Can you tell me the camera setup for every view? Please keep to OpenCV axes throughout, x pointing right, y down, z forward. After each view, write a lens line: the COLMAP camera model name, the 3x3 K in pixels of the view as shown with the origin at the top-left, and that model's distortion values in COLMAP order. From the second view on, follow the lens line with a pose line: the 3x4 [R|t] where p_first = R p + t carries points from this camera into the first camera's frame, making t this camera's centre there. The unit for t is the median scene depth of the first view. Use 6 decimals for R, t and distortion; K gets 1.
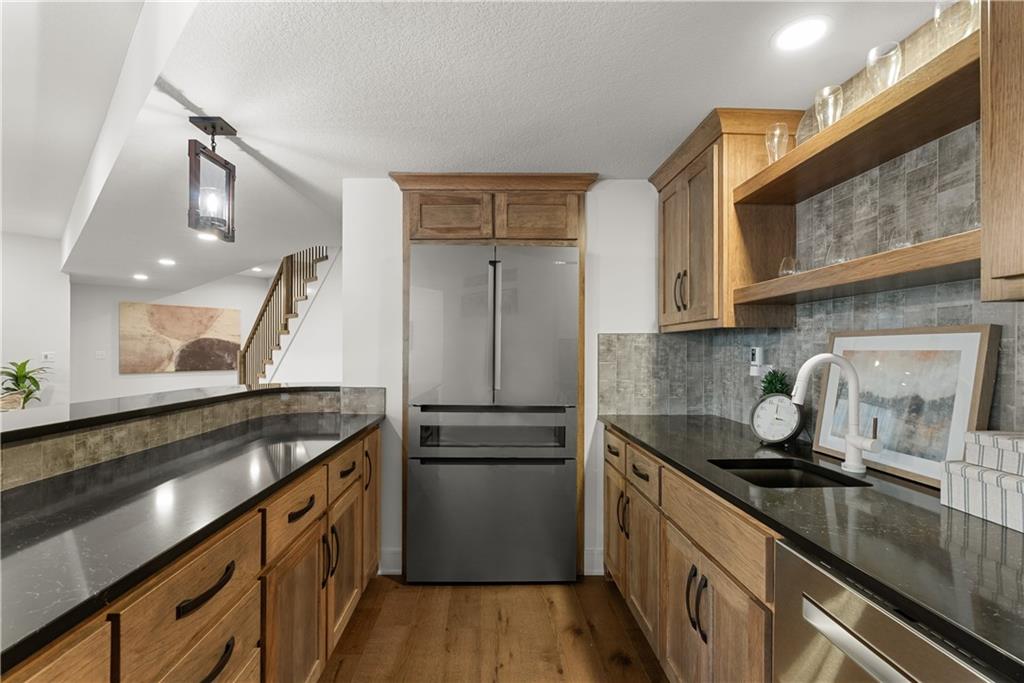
lens RADIAL K [[463.0, 0, 512.3], [0, 463.0, 347.3], [0, 0, 1]] dist [-0.014227, 0.000423]
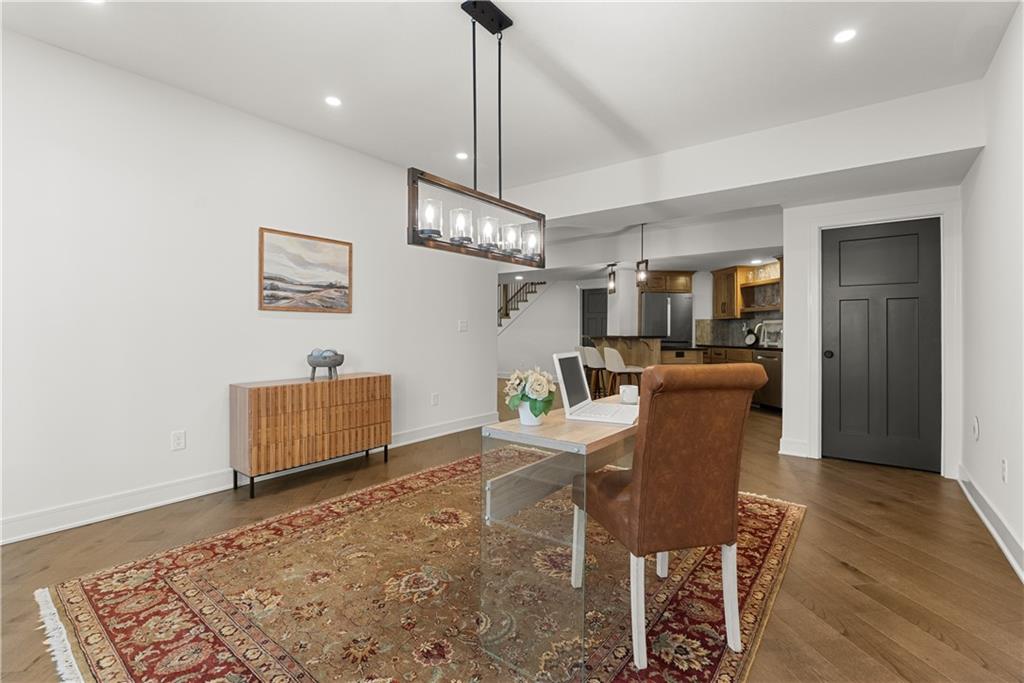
lens RADIAL K [[463.0, 0, 514.2], [0, 463.0, 332.5], [0, 0, 1]] dist [-0.014227, 0.000423]
pose [[0.996117, -0.002136, 0.088016, -1.575355], [0.001671, 0.999984, 0.005364, 0.050012], [-0.088026, -0.005196, 0.996105, -2.436156]]
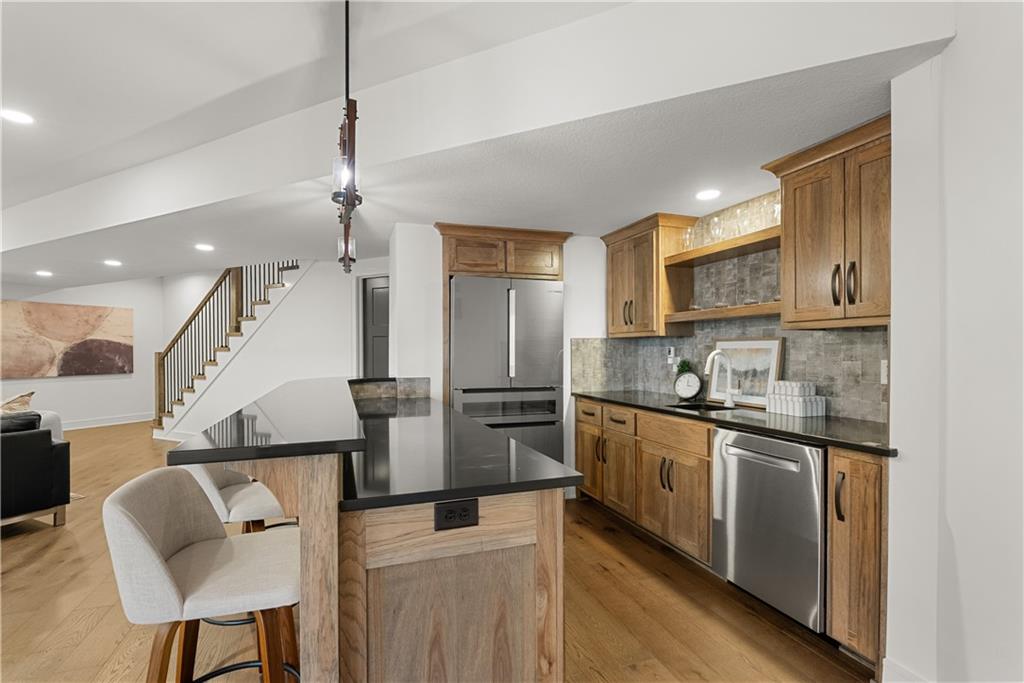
lens RADIAL K [[463.0, 0, 518.4], [0, 463.0, 349.5], [0, 0, 1]] dist [-0.014227, 0.000423]
pose [[0.953611, -0.006839, 0.300964, -0.497170], [0.005194, 0.999967, 0.006267, -0.003958], [-0.300997, -0.004413, 0.953615, -0.442629]]
